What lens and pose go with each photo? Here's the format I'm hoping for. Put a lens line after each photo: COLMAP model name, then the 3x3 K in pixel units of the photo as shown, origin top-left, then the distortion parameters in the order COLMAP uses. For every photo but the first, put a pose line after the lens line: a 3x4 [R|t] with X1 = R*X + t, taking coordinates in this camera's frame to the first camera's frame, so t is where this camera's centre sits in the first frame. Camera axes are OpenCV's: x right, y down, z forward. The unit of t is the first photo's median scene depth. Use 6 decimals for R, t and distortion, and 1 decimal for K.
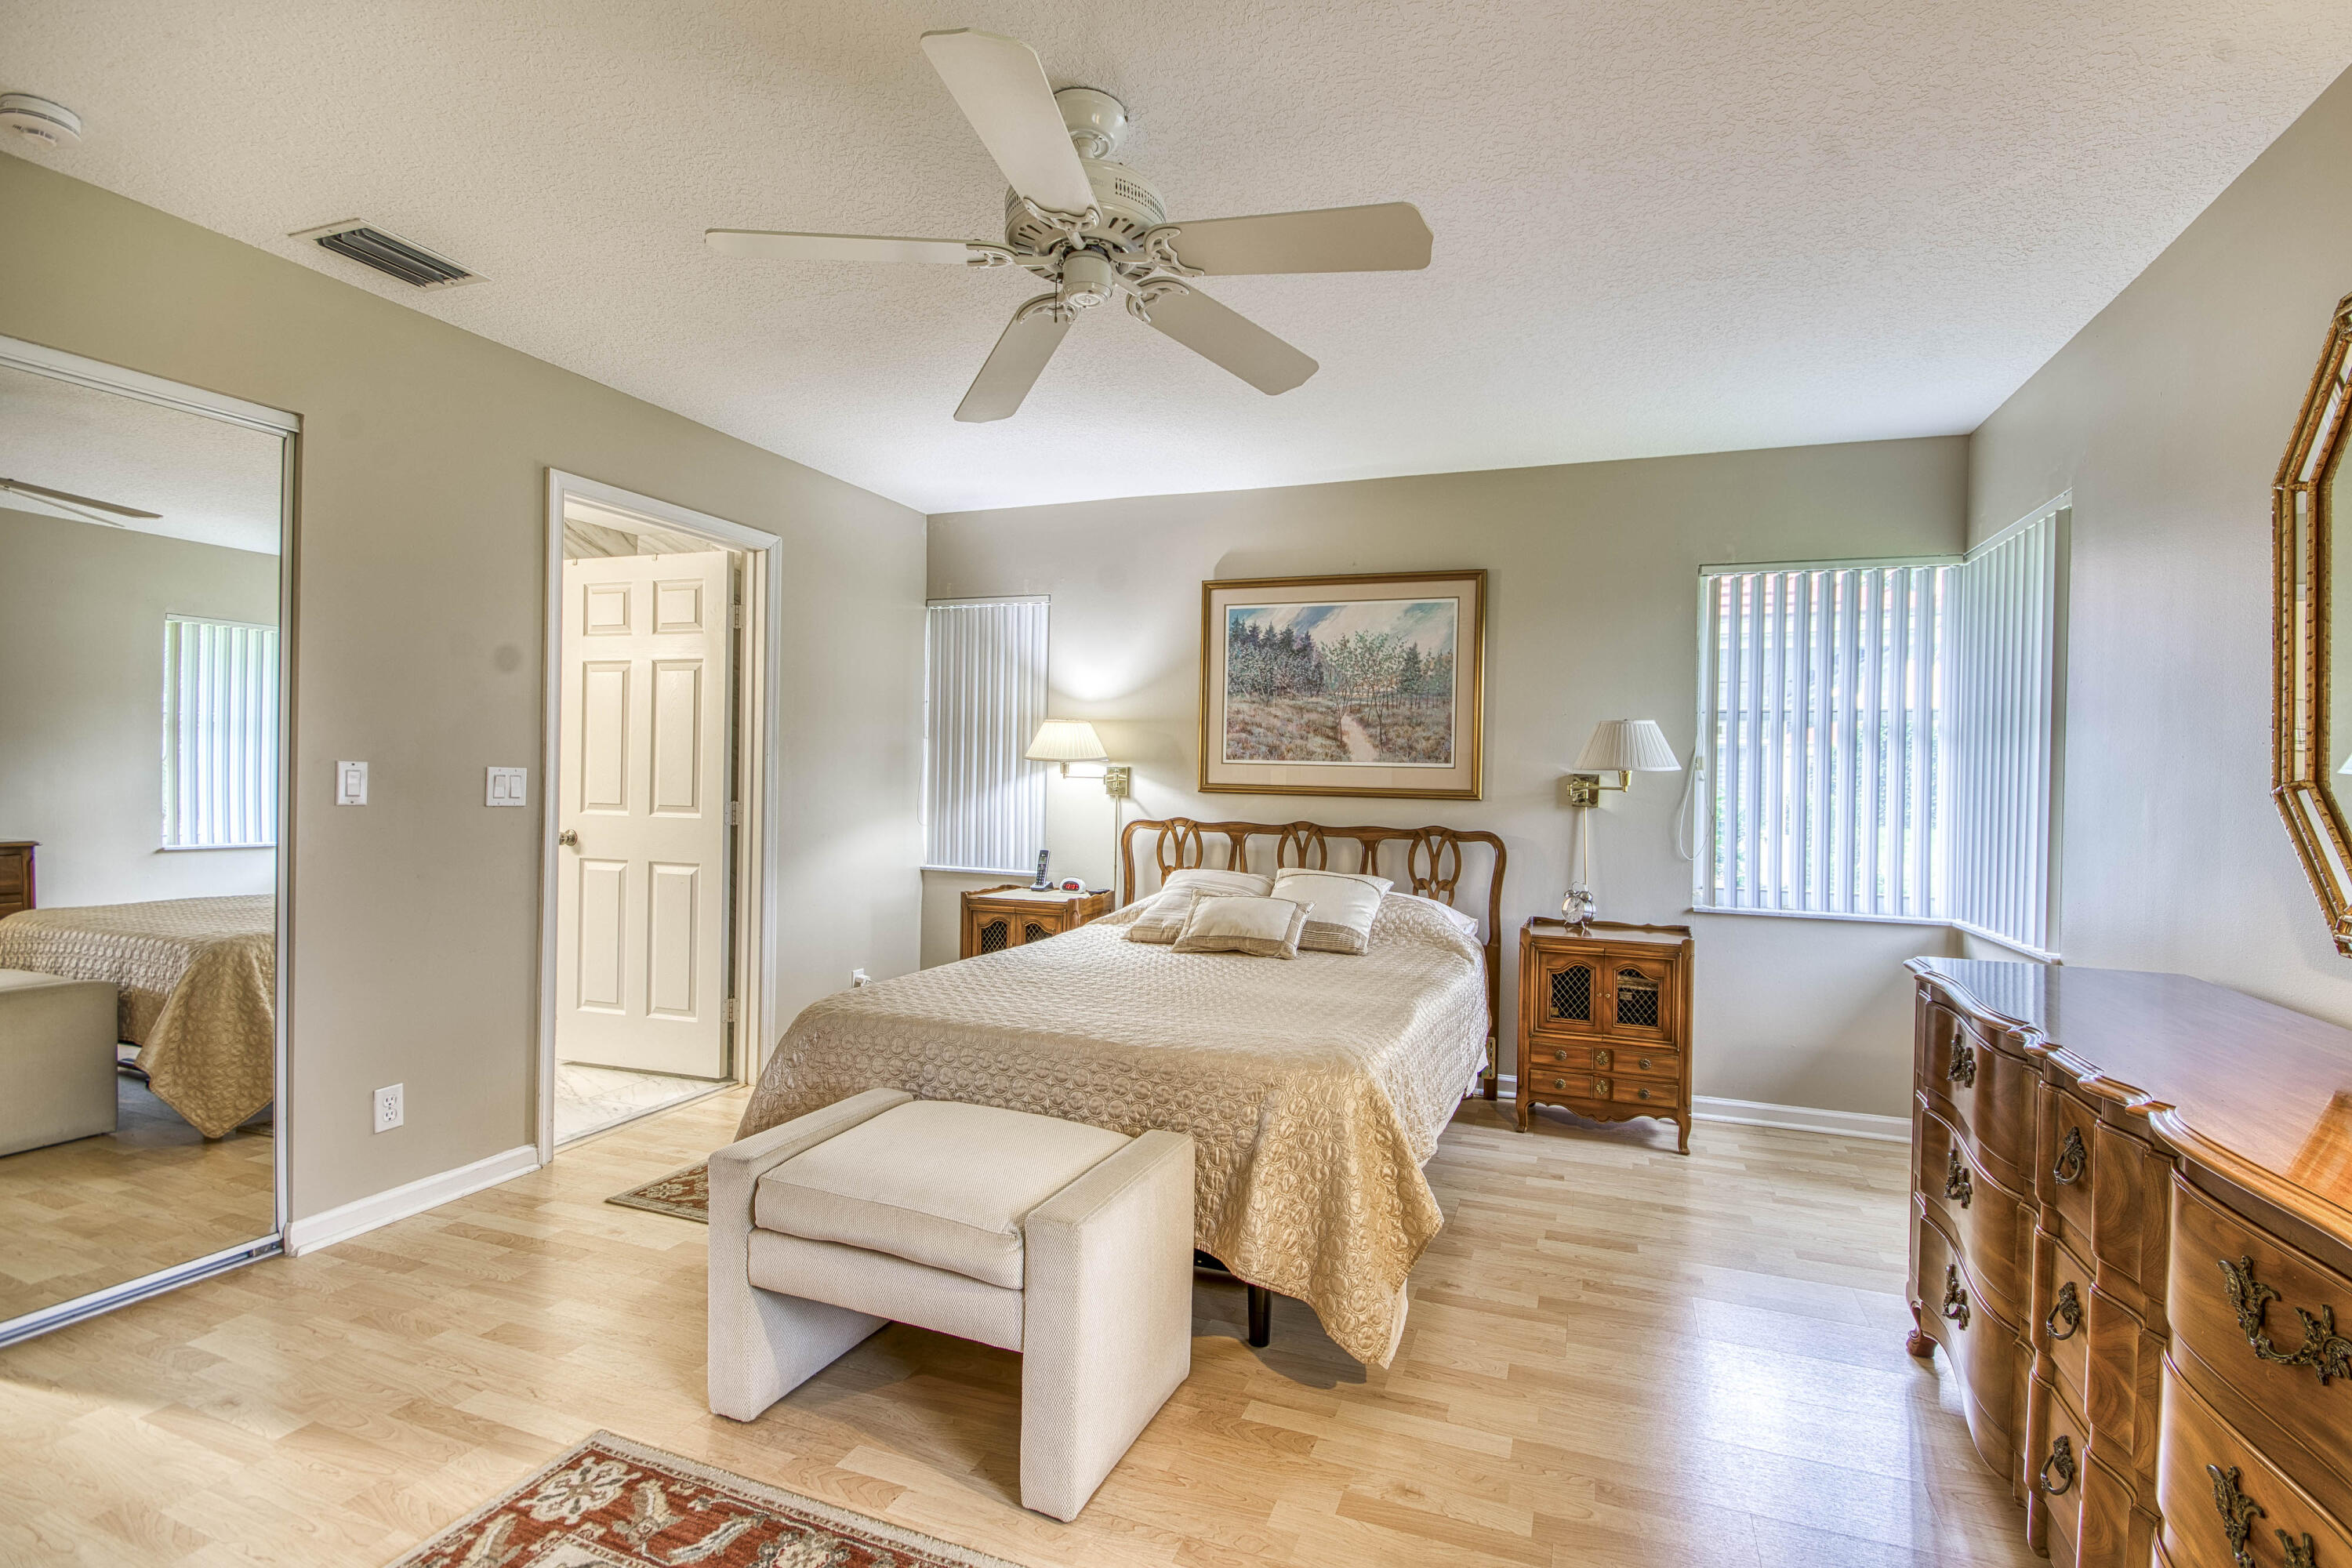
lens RADIAL K [[1043.5, 0, 1234.8], [0, 1043.5, 779.7], [0, 0, 1]] dist [-0.001901, 0.000341]
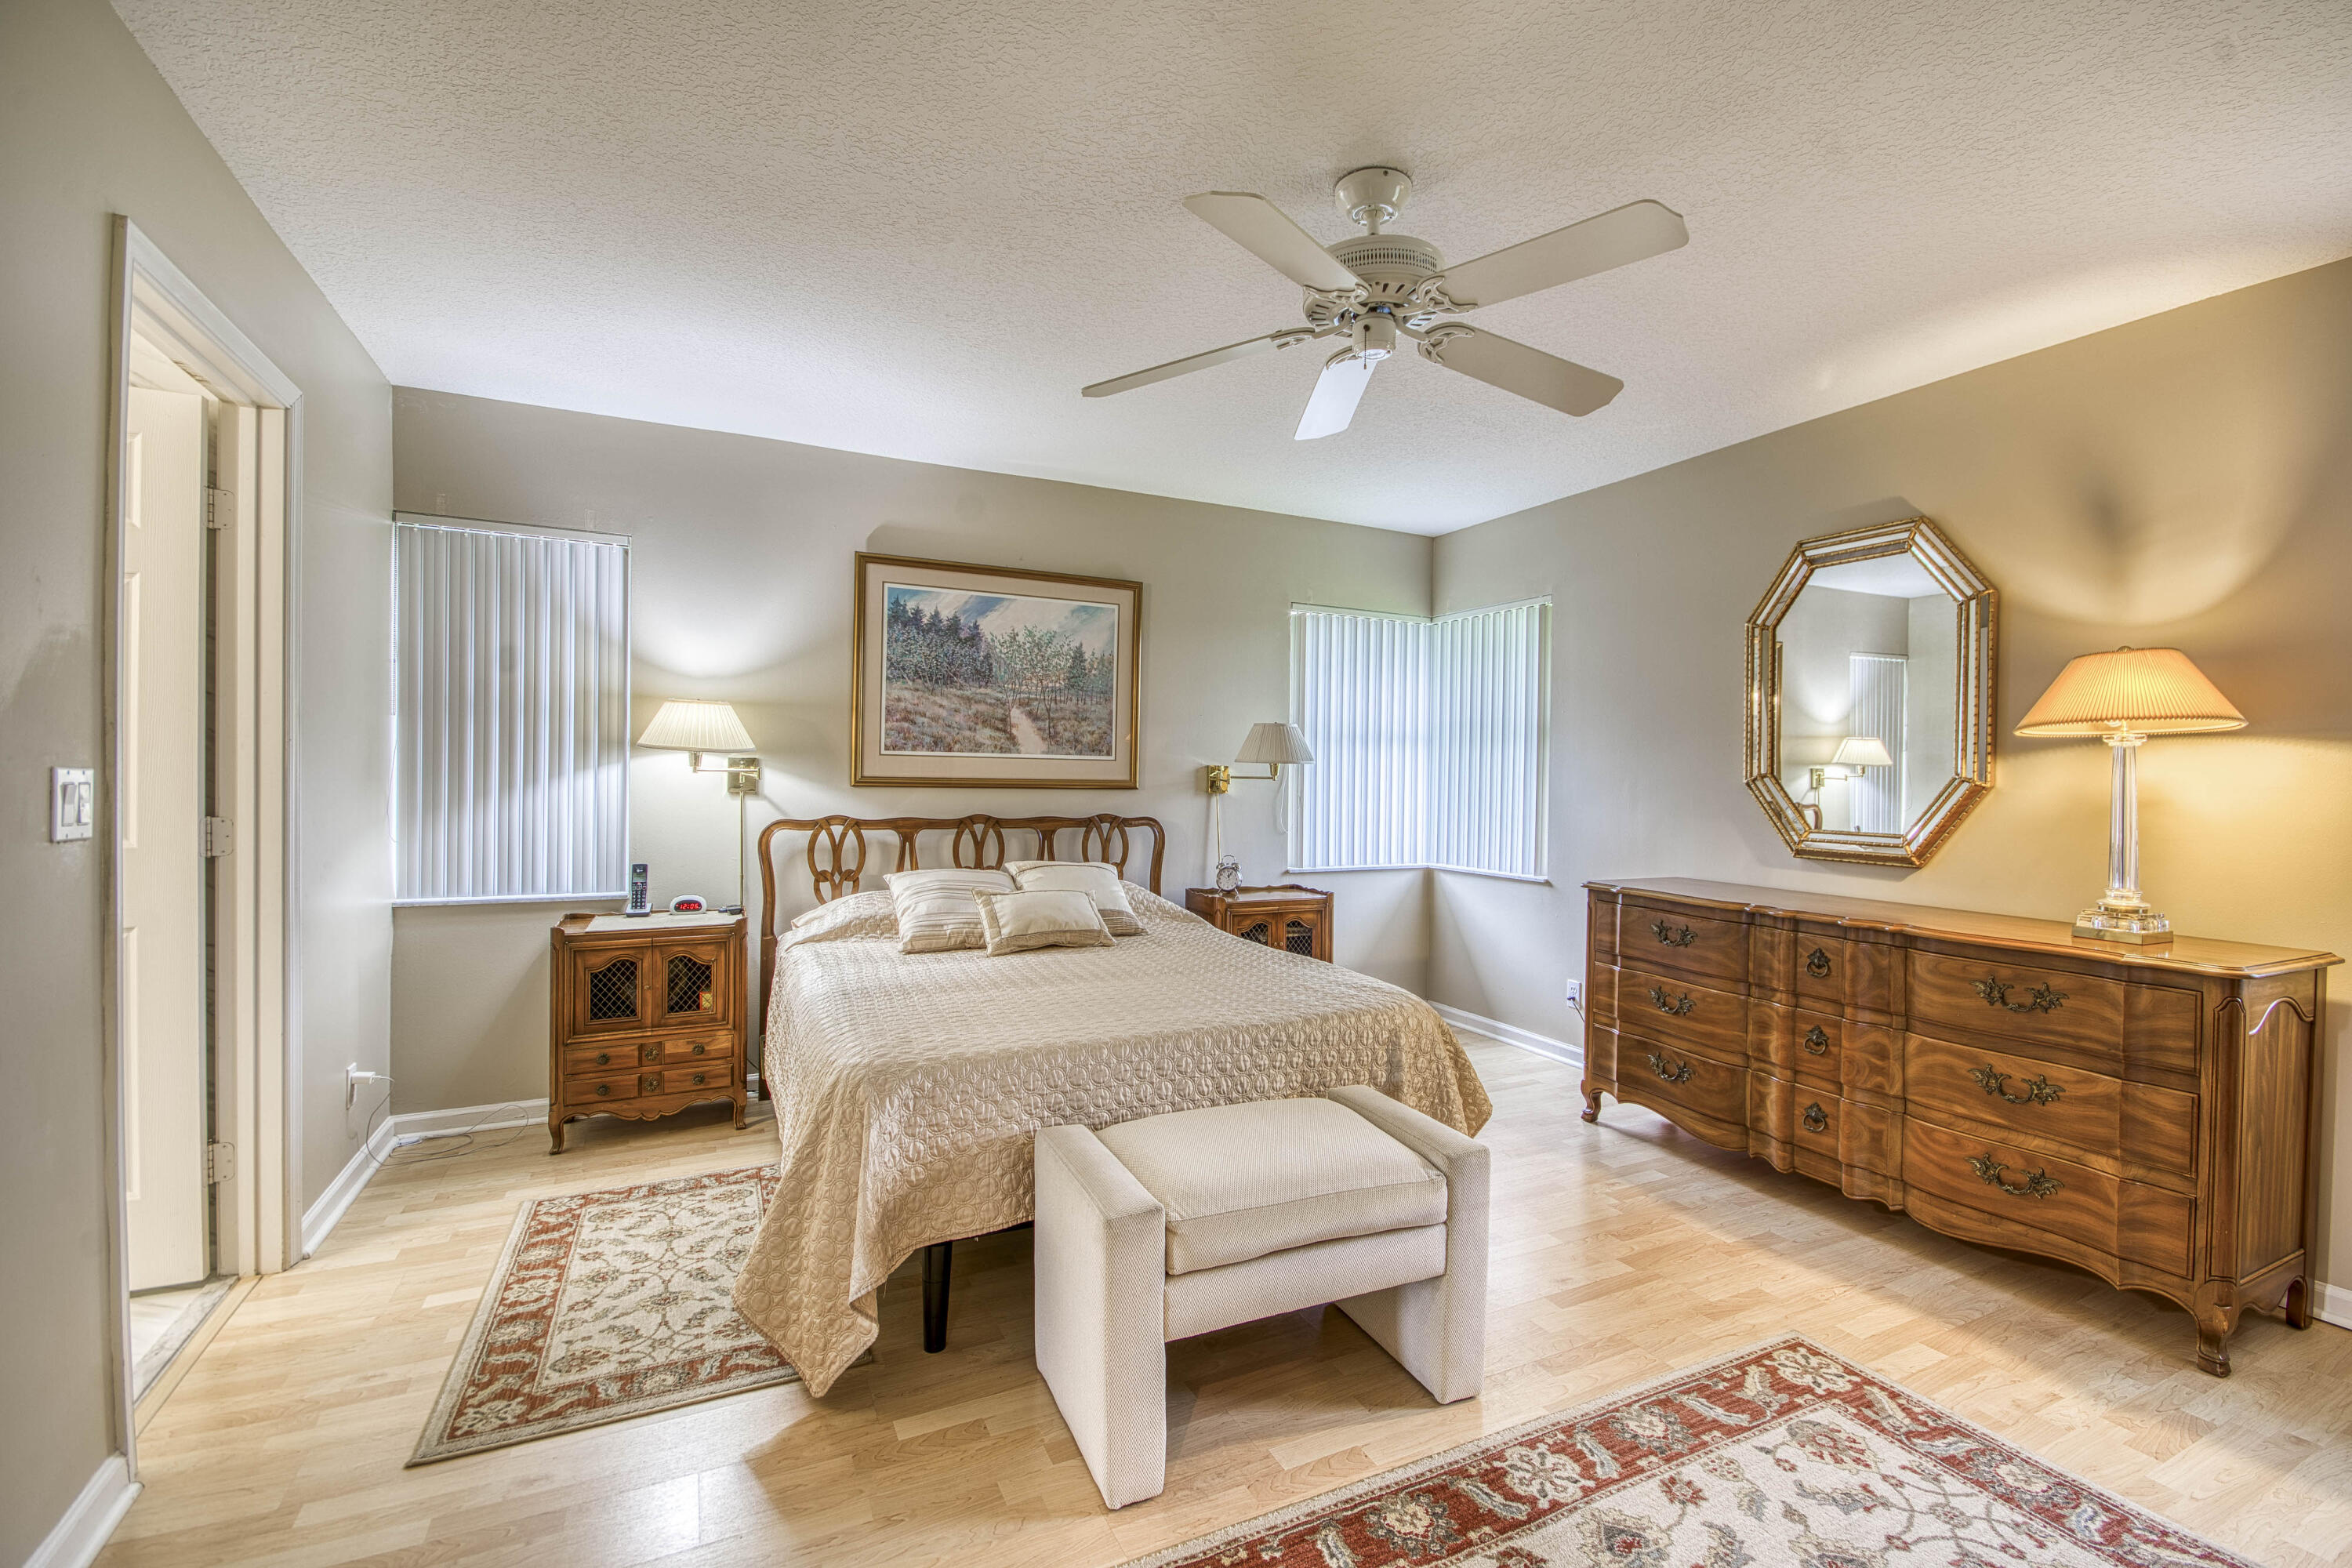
lens RADIAL K [[1043.5, 0, 1234.8], [0, 1043.5, 779.7], [0, 0, 1]] dist [-0.001901, 0.000341]
pose [[0.686513, -0.014323, 0.726976, -0.478872], [0.001025, 0.999824, 0.018730, -0.010815], [-0.727117, -0.012113, 0.686407, 0.149034]]
